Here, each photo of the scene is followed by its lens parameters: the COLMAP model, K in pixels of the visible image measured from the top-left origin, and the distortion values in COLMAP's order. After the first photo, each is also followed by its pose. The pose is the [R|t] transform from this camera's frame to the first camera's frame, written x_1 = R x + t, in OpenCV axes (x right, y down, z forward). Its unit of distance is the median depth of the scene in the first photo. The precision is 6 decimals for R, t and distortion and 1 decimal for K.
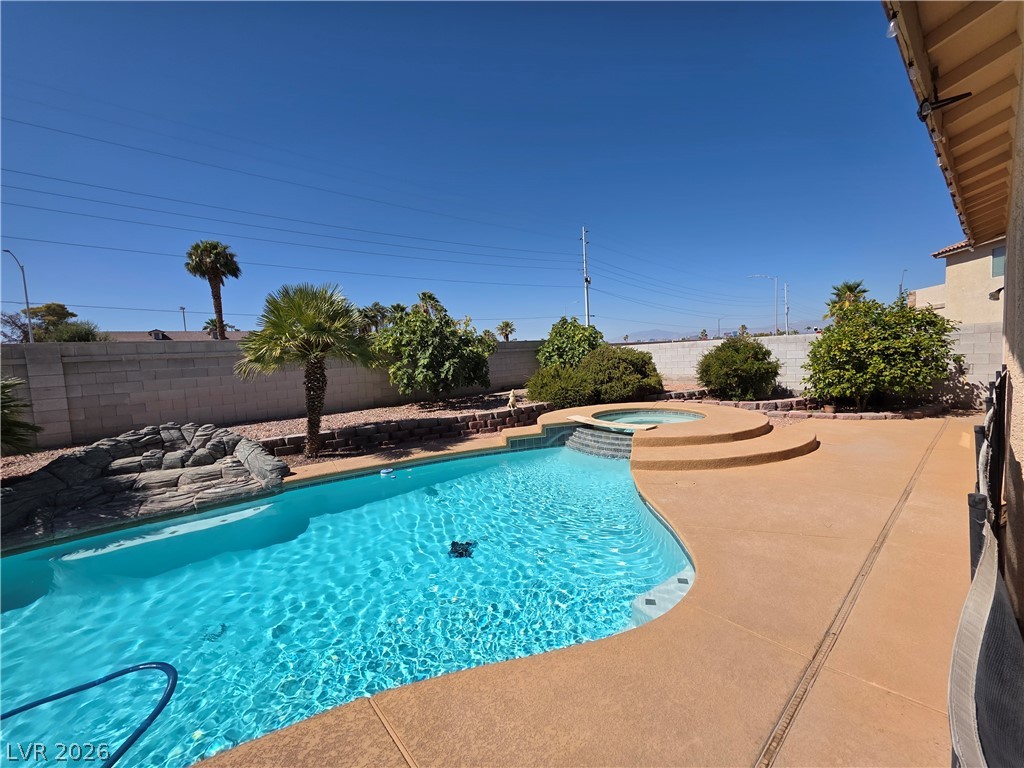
lens RADIAL K [[408.9, 0, 516.4], [0, 408.9, 381.1], [0, 0, 1]] dist [0.003298, -0.000783]
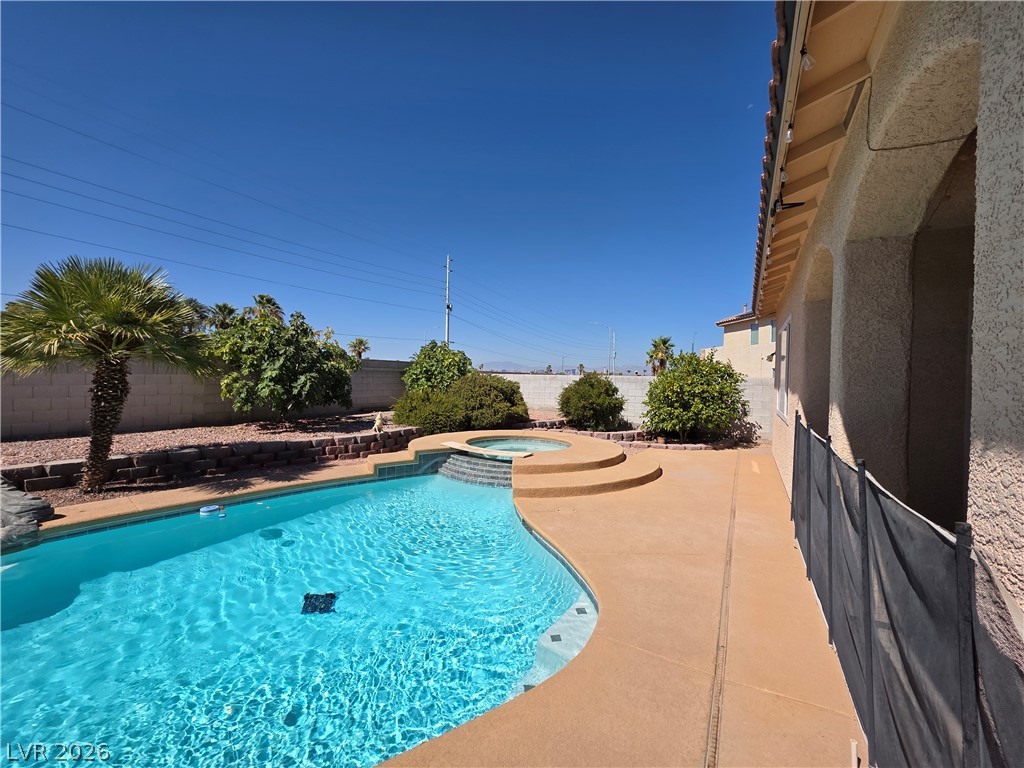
lens RADIAL K [[408.9, 0, 517.4], [0, 408.9, 378.8], [0, 0, 1]] dist [0.003298, -0.000783]
pose [[0.935284, 0.073809, 0.346115, -0.048108], [-0.049891, 0.995741, -0.077523, 0.003229], [-0.350363, 0.055237, 0.934984, 0.033205]]
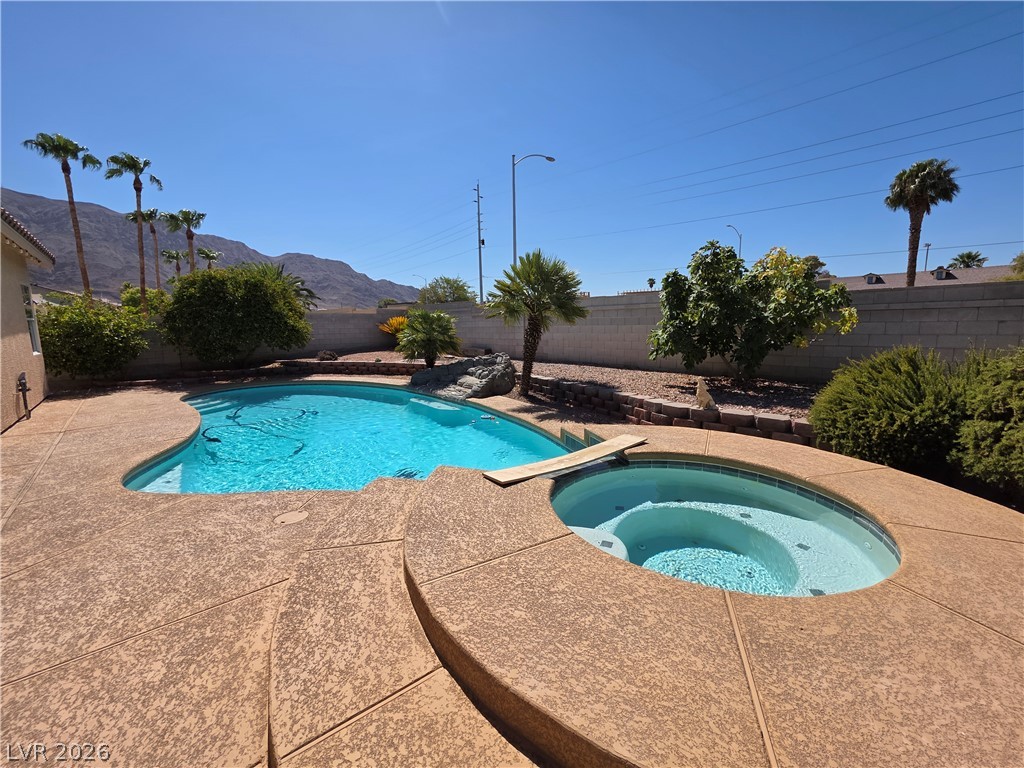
lens RADIAL K [[408.9, 0, 516.4], [0, 408.9, 382.1], [0, 0, 1]] dist [0.003298, -0.000783]
pose [[0.043420, 0.192795, -0.980278, 0.611349], [-0.054537, 0.980198, 0.190364, -0.075677], [0.997567, 0.045196, 0.053075, 0.758525]]
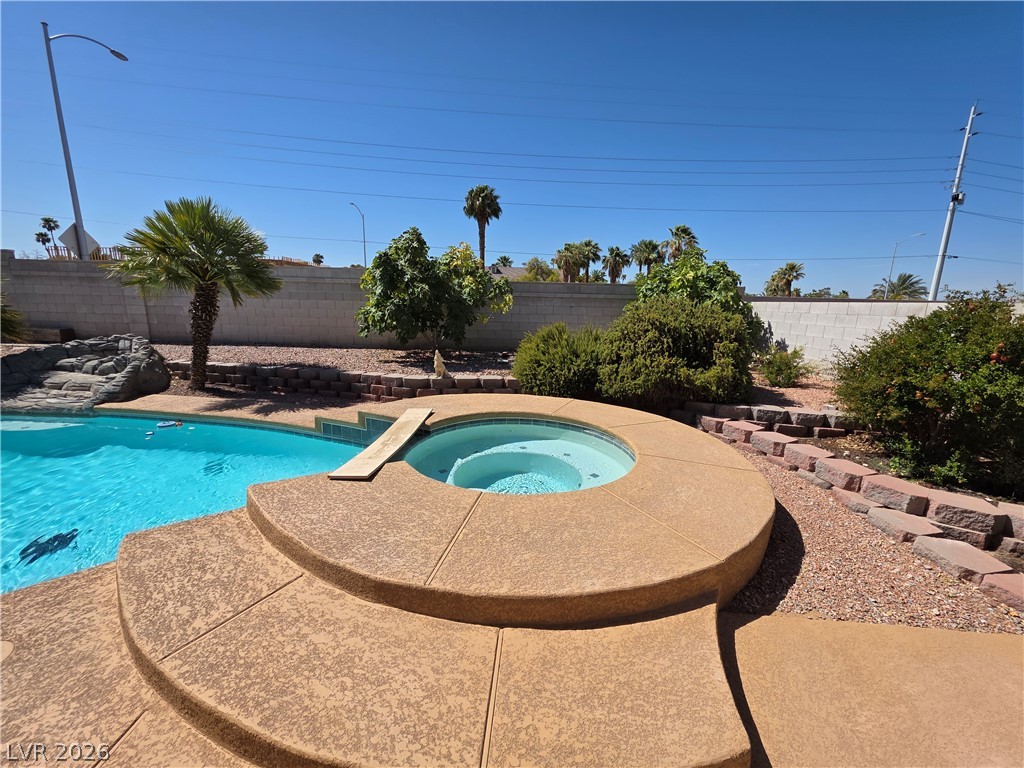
lens RADIAL K [[408.9, 0, 516.8], [0, 408.9, 380.2], [0, 0, 1]] dist [0.003298, -0.000783]
pose [[0.785022, 0.189643, -0.589726, 0.549965], [-0.108082, 0.979316, 0.171052, -0.066148], [0.609967, -0.070540, 0.789281, 0.582247]]
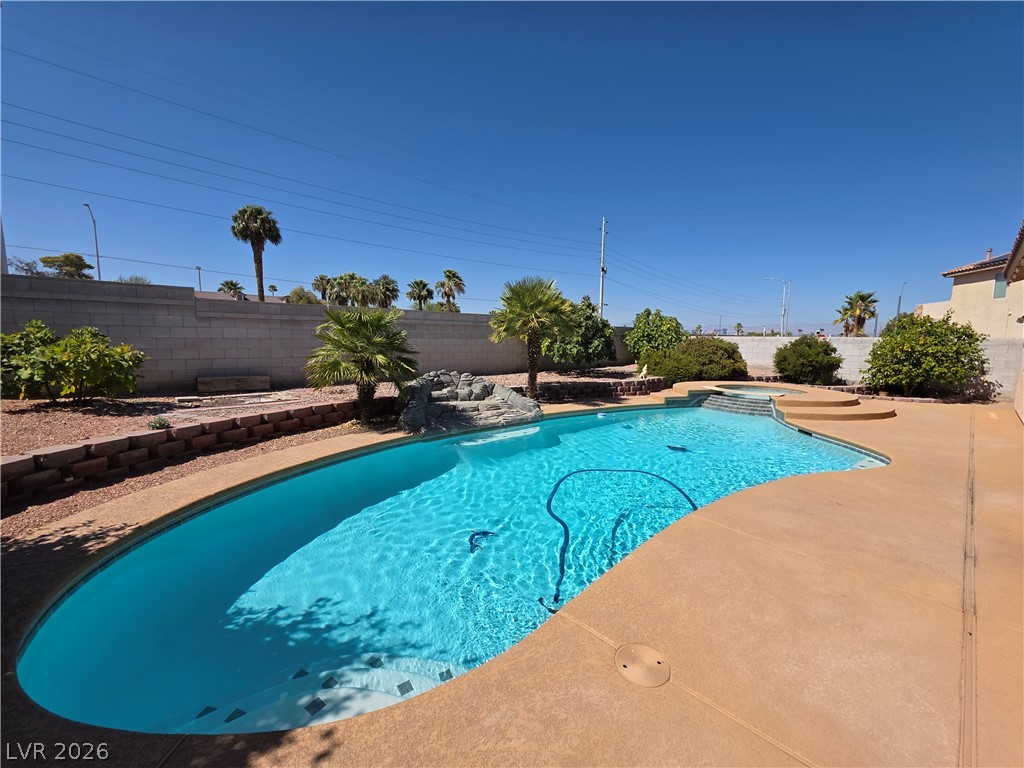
lens RADIAL K [[408.9, 0, 516.4], [0, 408.9, 384.6], [0, 0, 1]] dist [0.003298, -0.000783]
pose [[0.997425, 0.064566, 0.031234, -0.496072], [-0.066036, 0.996635, 0.048567, 0.052157], [-0.027993, -0.050505, 0.998331, -0.314953]]
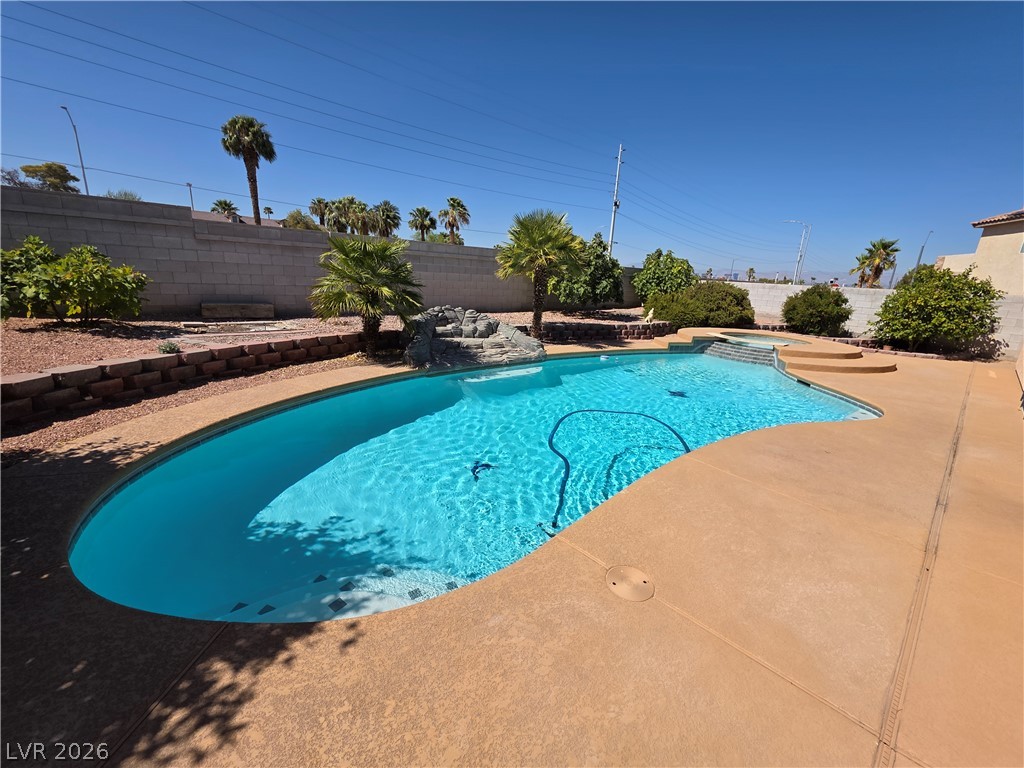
lens RADIAL K [[408.9, 0, 516.5], [0, 408.9, 383.0], [0, 0, 1]] dist [0.003298, -0.000783]
pose [[0.994079, 0.100852, 0.040438, -0.502145], [-0.106818, 0.975239, 0.193647, 0.050765], [-0.019907, -0.196820, 0.980238, -0.321151]]
